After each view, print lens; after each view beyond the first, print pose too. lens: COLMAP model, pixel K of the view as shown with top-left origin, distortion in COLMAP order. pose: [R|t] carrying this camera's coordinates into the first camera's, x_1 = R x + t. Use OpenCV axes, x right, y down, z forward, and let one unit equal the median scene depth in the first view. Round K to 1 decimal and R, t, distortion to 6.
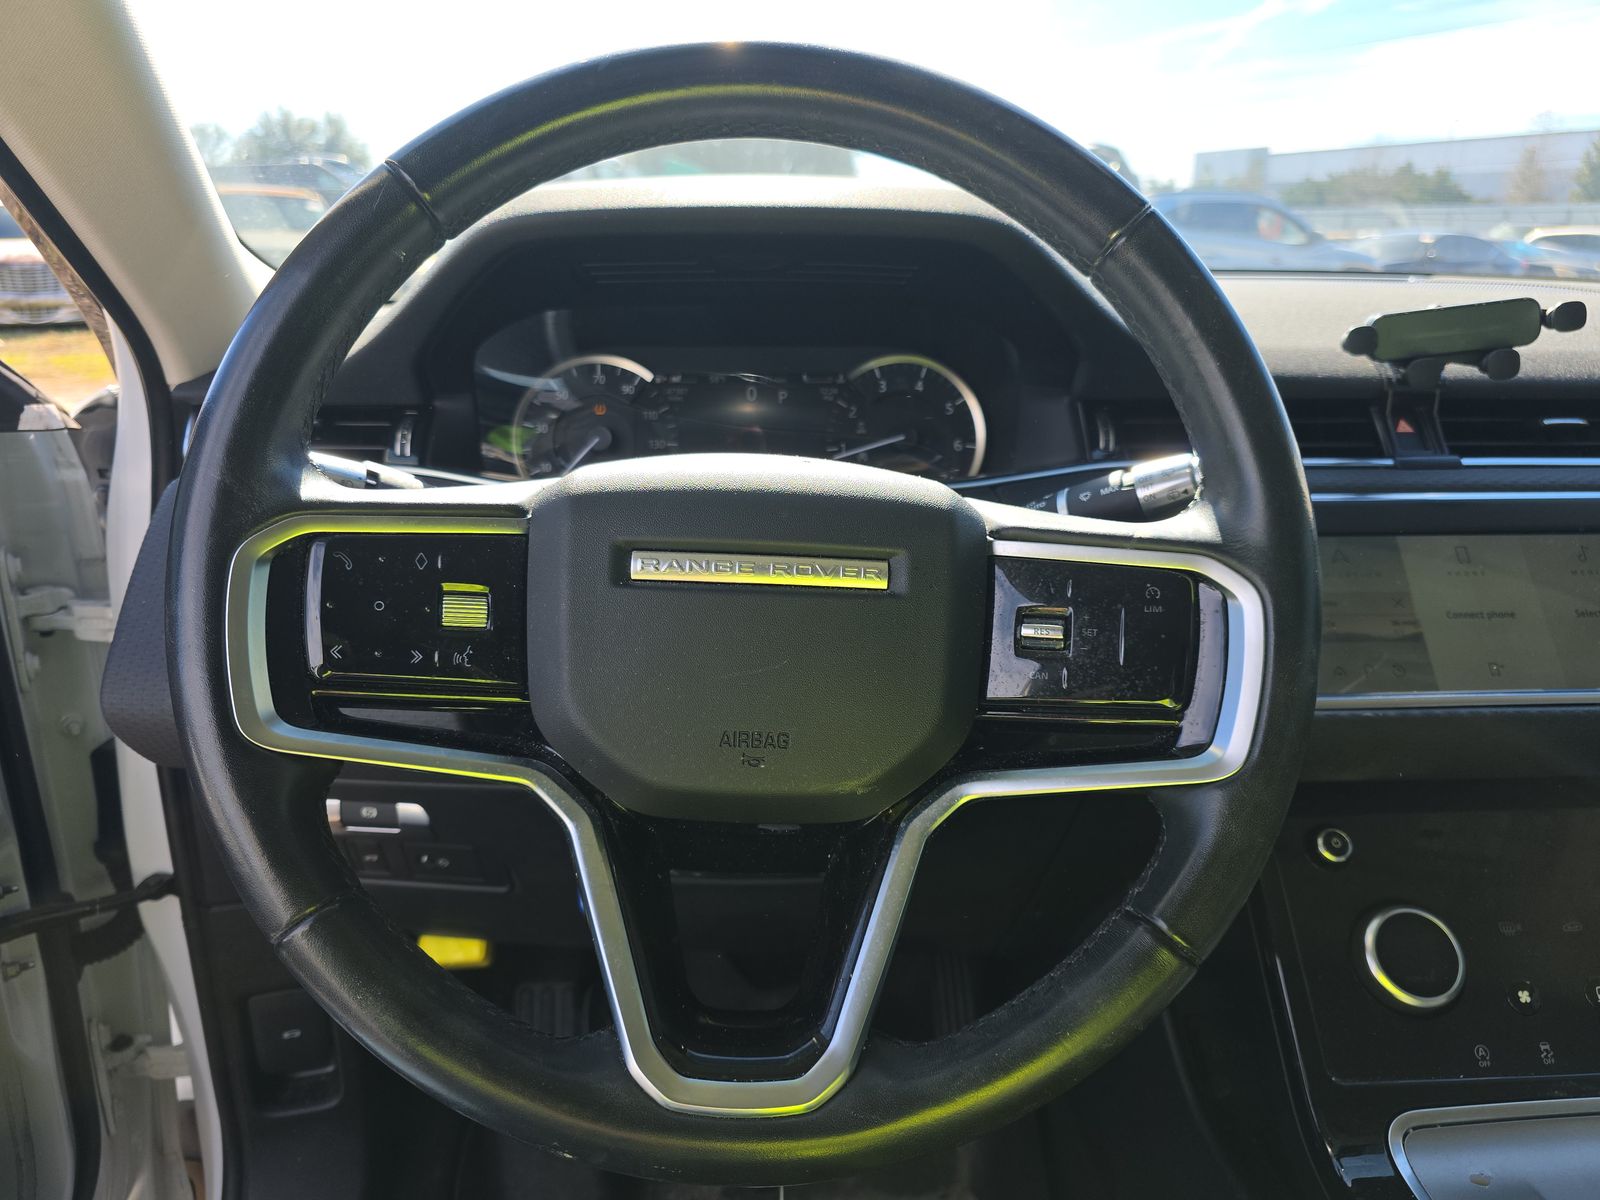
lens RADIAL K [[1165.4, 0, 800.2], [0, 1165.4, 593.2], [0, 0, 1]] dist [0.025365, -0.020411]
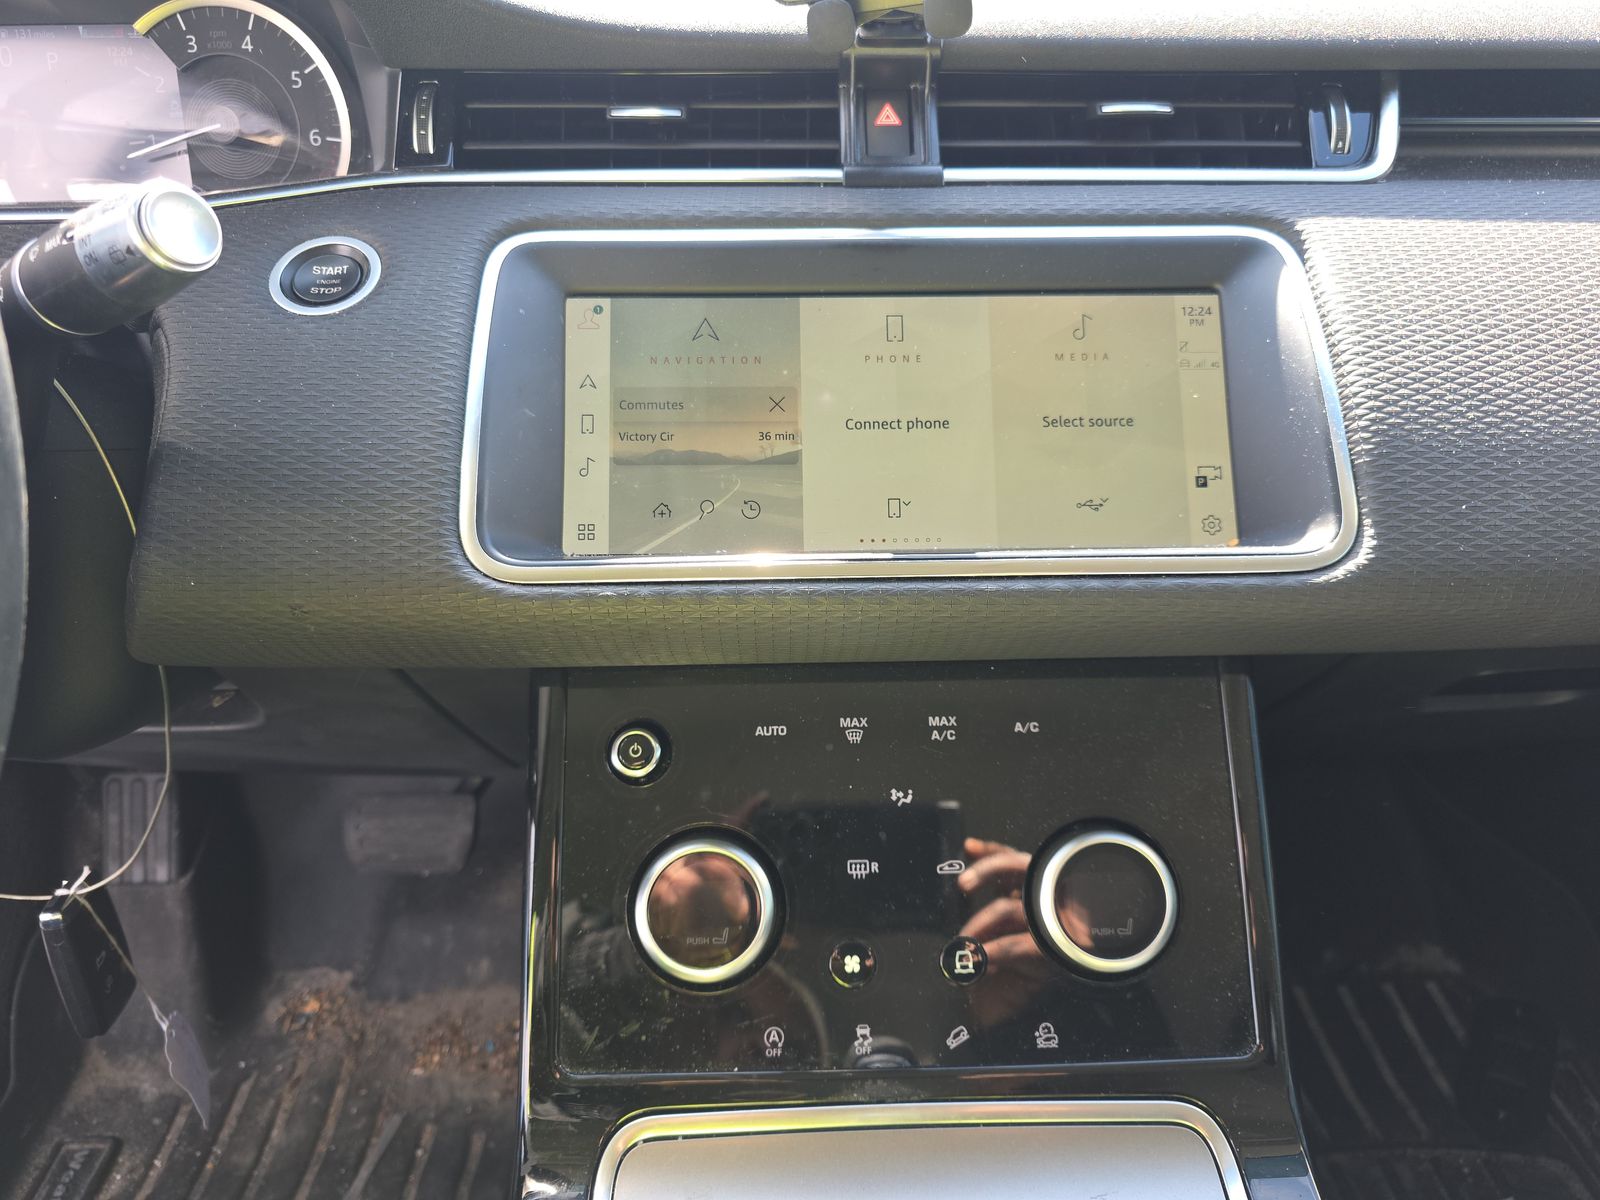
lens RADIAL K [[1165.4, 0, 801.8], [0, 1165.4, 607.6], [0, 0, 1]] dist [0.025365, -0.020411]
pose [[0.999631, 0.011778, -0.024474, 0.540308], [-0.004576, 0.961229, 0.275713, -0.064174], [0.026773, -0.275500, 0.960928, 0.323552]]
